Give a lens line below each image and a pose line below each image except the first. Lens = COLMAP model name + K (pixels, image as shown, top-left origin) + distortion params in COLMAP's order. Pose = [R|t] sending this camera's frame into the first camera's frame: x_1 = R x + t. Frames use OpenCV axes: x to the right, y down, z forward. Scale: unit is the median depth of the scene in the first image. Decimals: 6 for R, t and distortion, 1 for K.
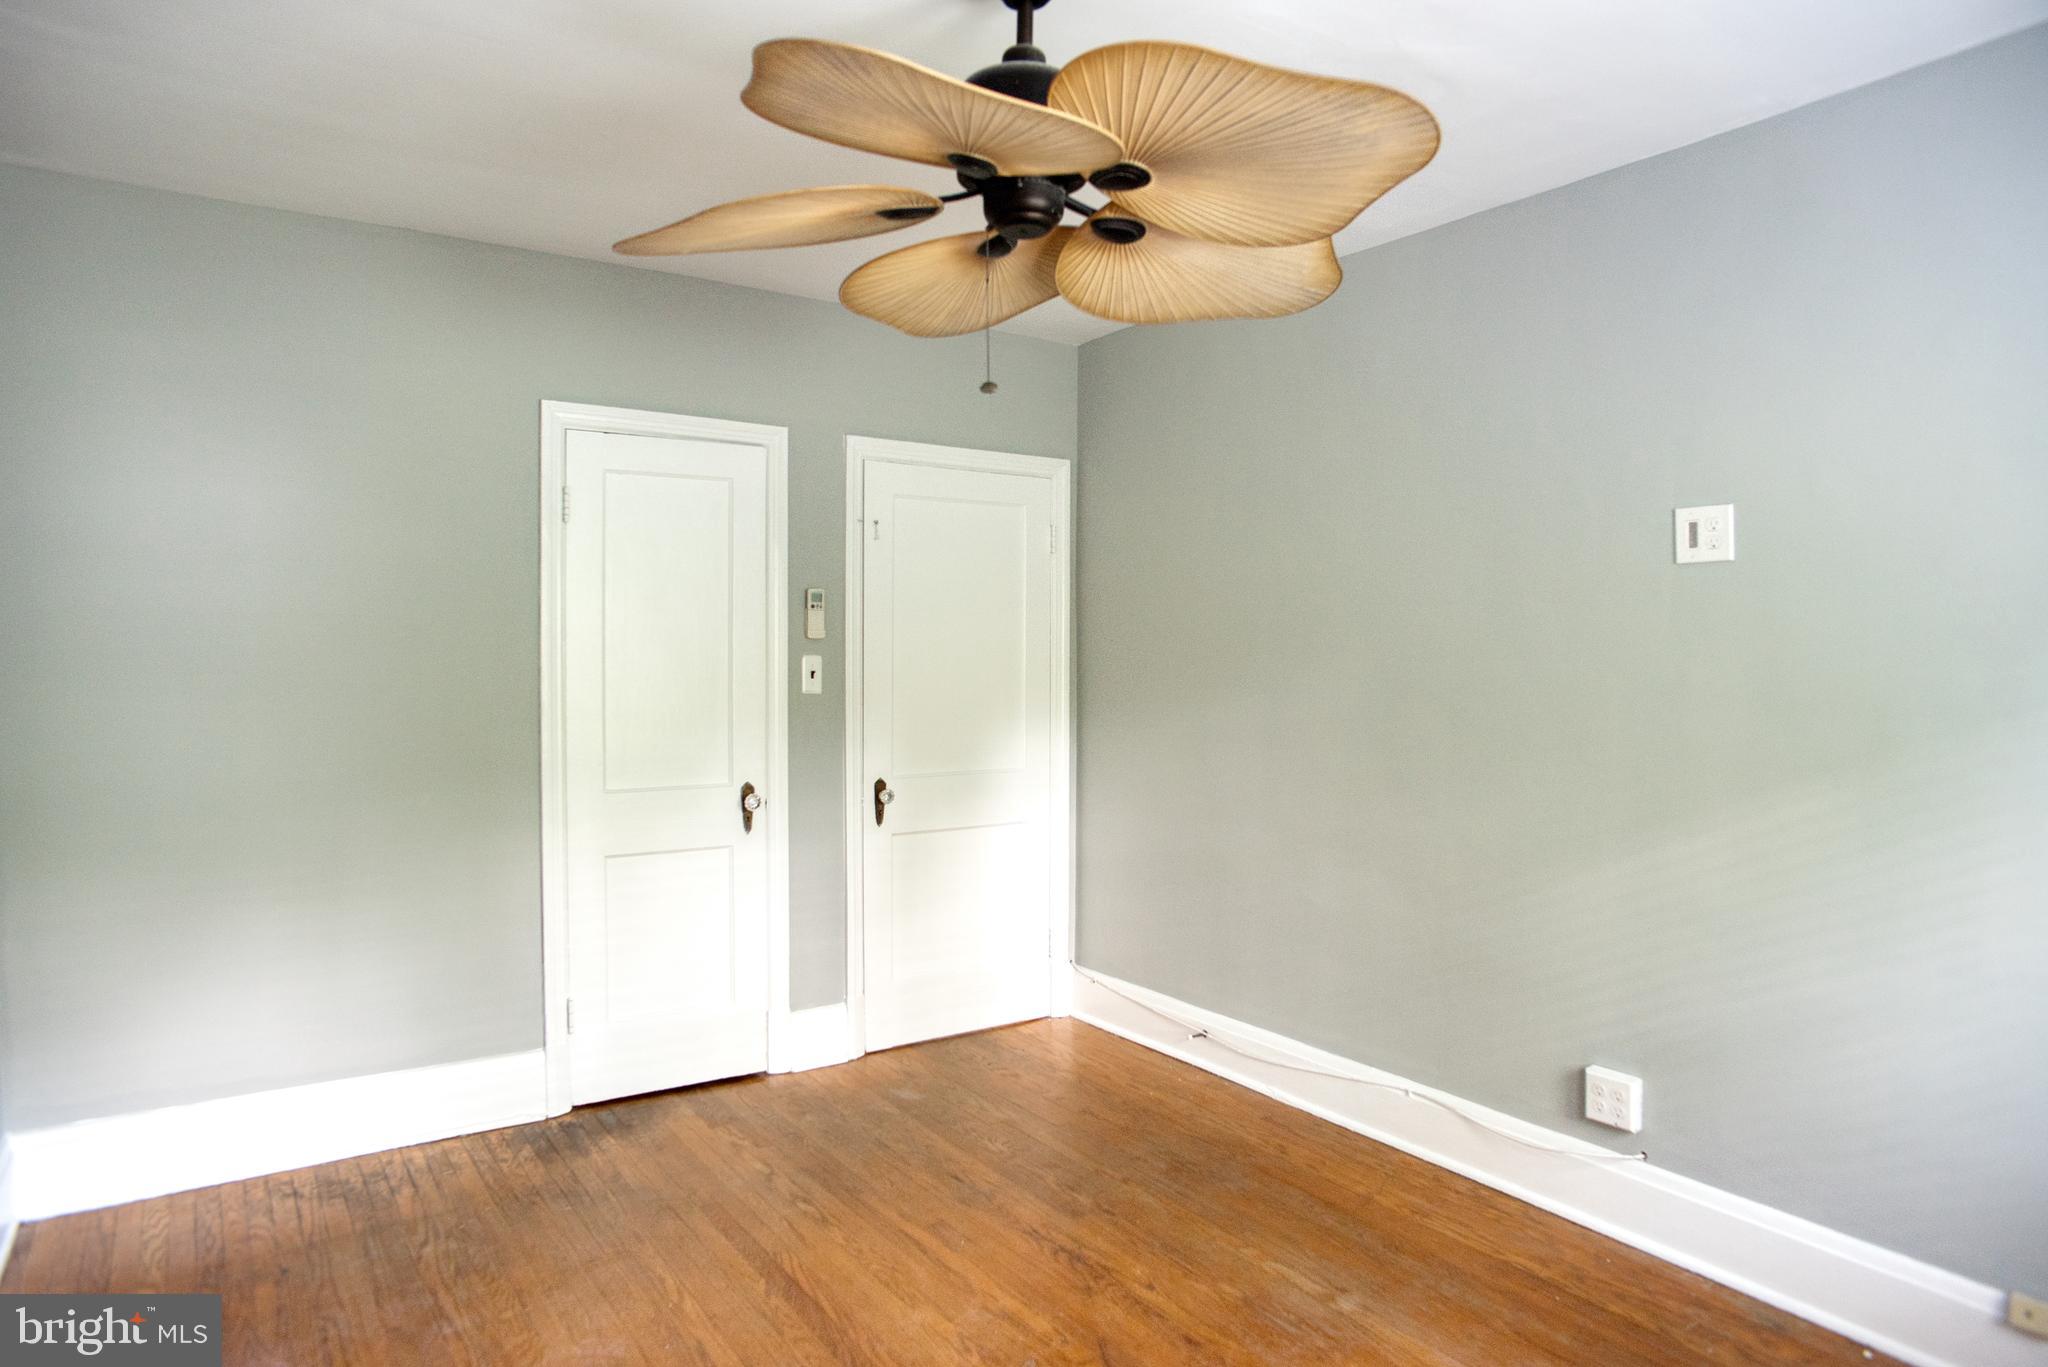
lens RADIAL K [[1238.2, 0, 1023.6], [0, 1238.2, 674.8], [0, 0, 1]] dist [-0.062336, 0.033598]
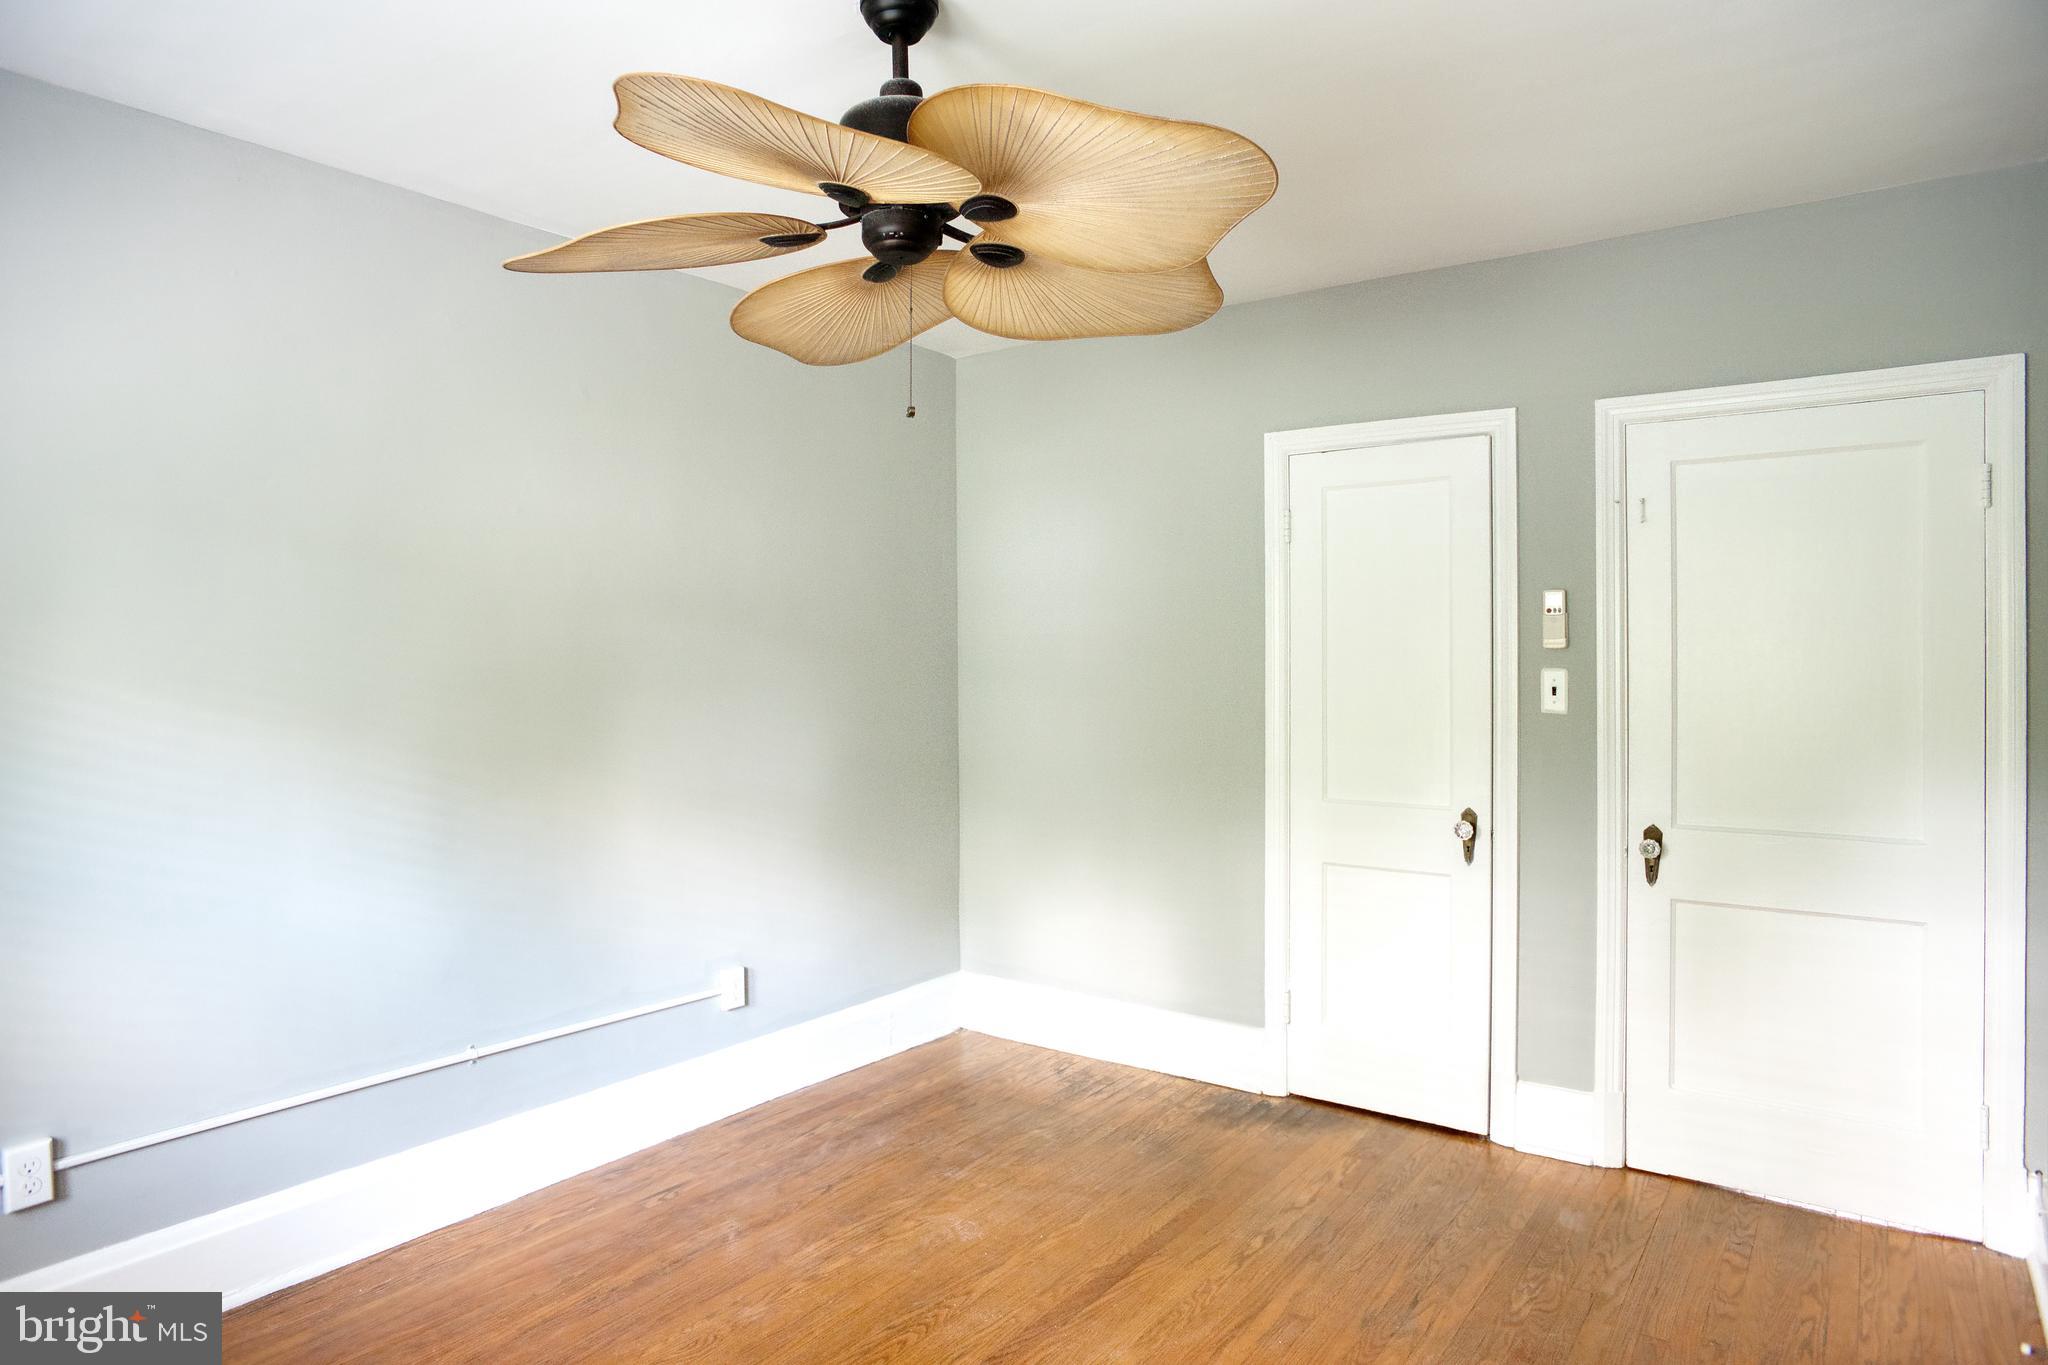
lens RADIAL K [[1238.2, 0, 1016.6], [0, 1238.2, 669.4], [0, 0, 1]] dist [-0.062336, 0.033598]
pose [[0.329172, 0.003127, -0.944265, 0.578296], [-0.016646, 0.999858, -0.002492, -0.008134], [0.944123, 0.016538, 0.329177, 0.434058]]
